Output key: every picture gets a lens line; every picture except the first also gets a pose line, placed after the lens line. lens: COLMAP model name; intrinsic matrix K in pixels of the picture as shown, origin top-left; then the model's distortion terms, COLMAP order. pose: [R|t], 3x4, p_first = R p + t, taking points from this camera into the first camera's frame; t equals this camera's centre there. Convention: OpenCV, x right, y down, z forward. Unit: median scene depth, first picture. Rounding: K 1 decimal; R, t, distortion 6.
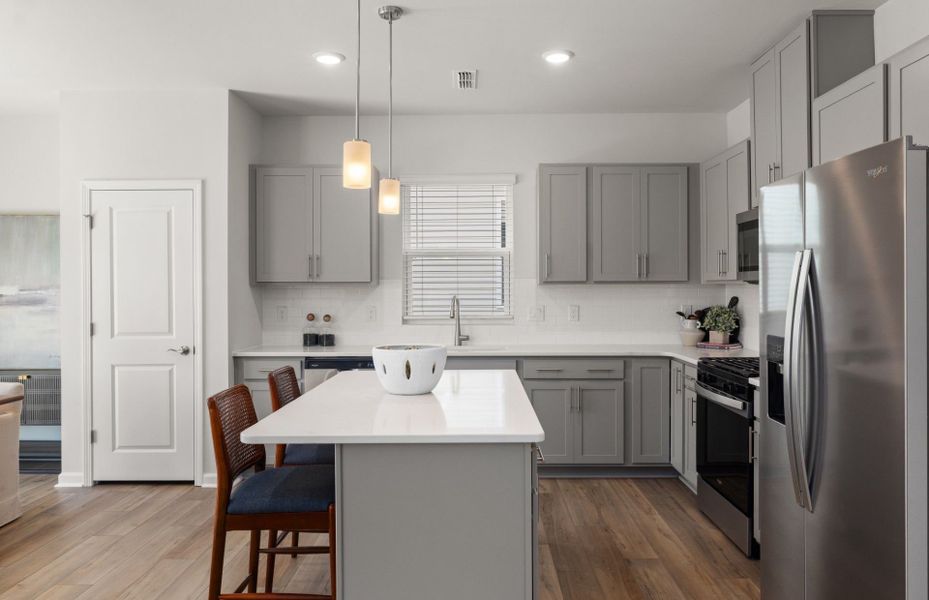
lens RADIAL K [[651.0, 0, 464.5], [0, 651.0, 300.0], [0, 0, 1]] dist [-0.000321, -0.000798]
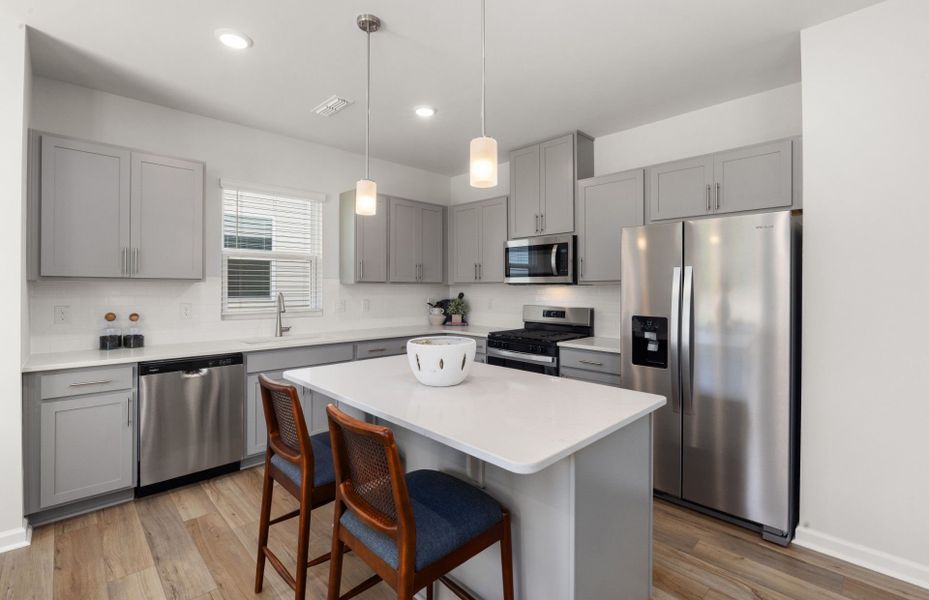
lens RADIAL K [[415.7, 0, 462.6], [0, 415.7, 292.3], [0, 0, 1]] dist [-0.000717, -0.000334]
pose [[0.717837, -0.002248, 0.696207, -0.300935], [0.004804, 0.999987, -0.001724, -0.004472], [-0.696194, 0.004582, 0.717839, 0.267530]]
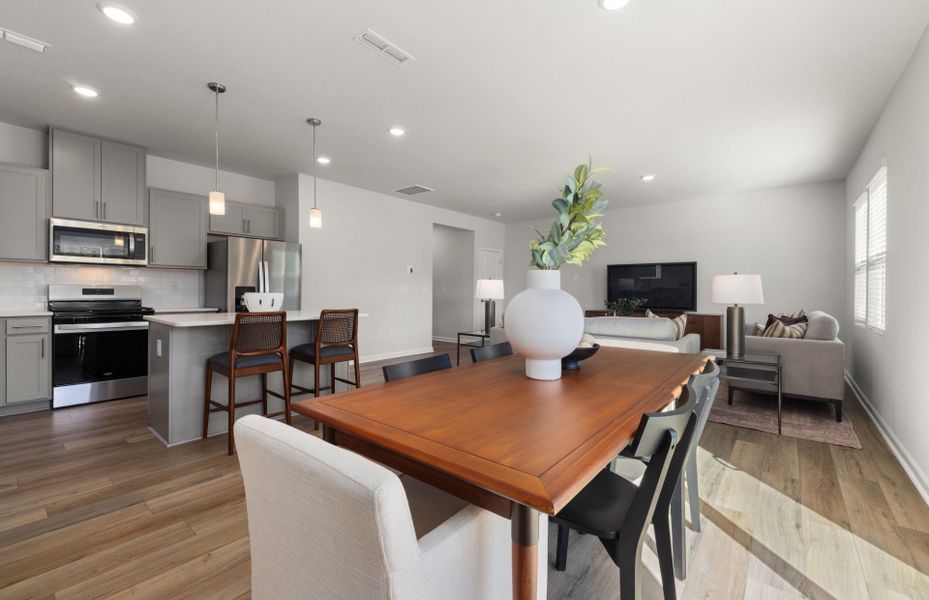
lens RADIAL K [[389.8, 0, 459.6], [0, 389.8, 292.5], [0, 0, 1]] dist [-0.001209, 0.000019]
pose [[-0.775628, 0.003337, 0.631181, -0.758158], [0.010377, 0.999918, 0.007464, 0.040515], [-0.631104, 0.012339, -0.775600, 0.883428]]
